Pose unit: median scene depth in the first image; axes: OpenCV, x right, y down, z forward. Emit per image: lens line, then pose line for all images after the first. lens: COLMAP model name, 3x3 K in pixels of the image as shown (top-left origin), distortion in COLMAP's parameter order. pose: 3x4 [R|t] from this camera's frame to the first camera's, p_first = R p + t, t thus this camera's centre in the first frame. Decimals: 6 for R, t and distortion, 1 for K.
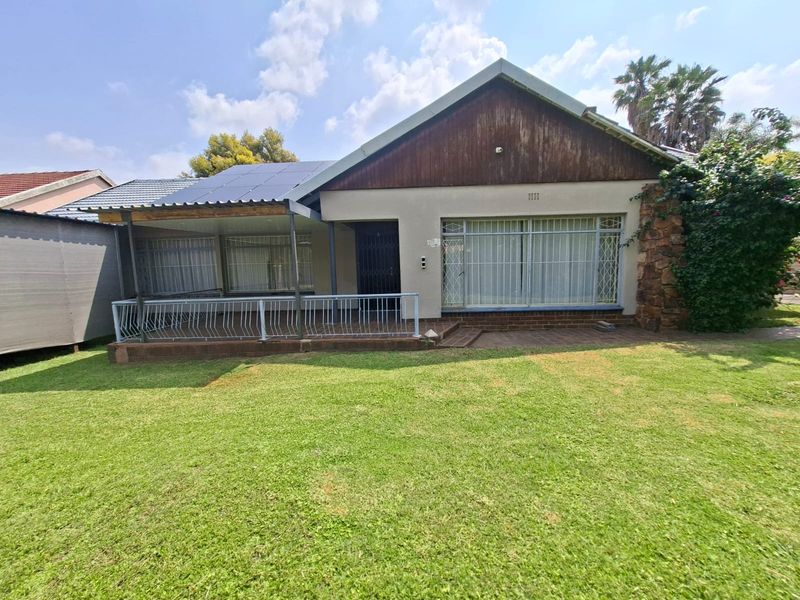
lens RADIAL K [[314.3, 0, 403.9], [0, 314.3, 298.8], [0, 0, 1]] dist [-0.001227, 0.000103]
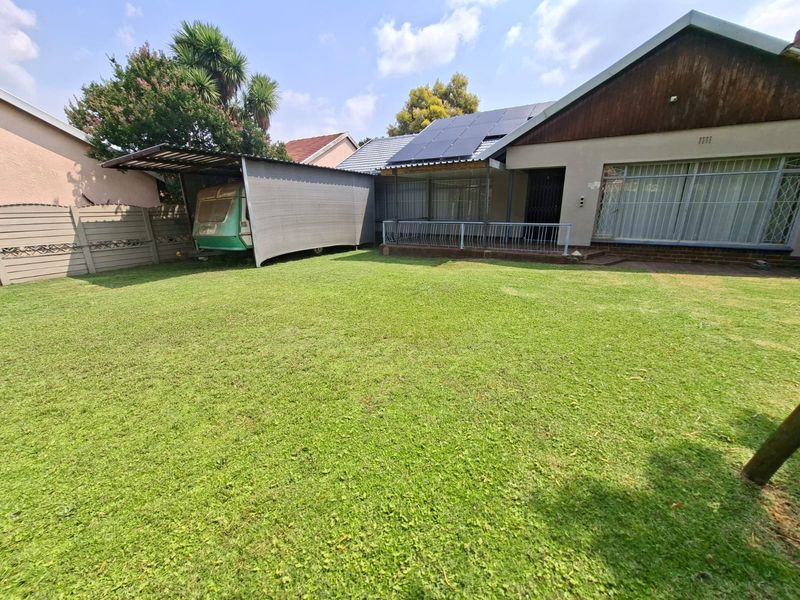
lens RADIAL K [[325.3, 0, 404.4], [0, 325.3, 301.7], [0, 0, 1]] dist [0.002175, 0.000597]
pose [[0.889083, 0.148595, -0.432956, 0.054273], [-0.067547, 0.978079, 0.196976, 0.072998], [0.452734, -0.145883, 0.879630, -0.560240]]
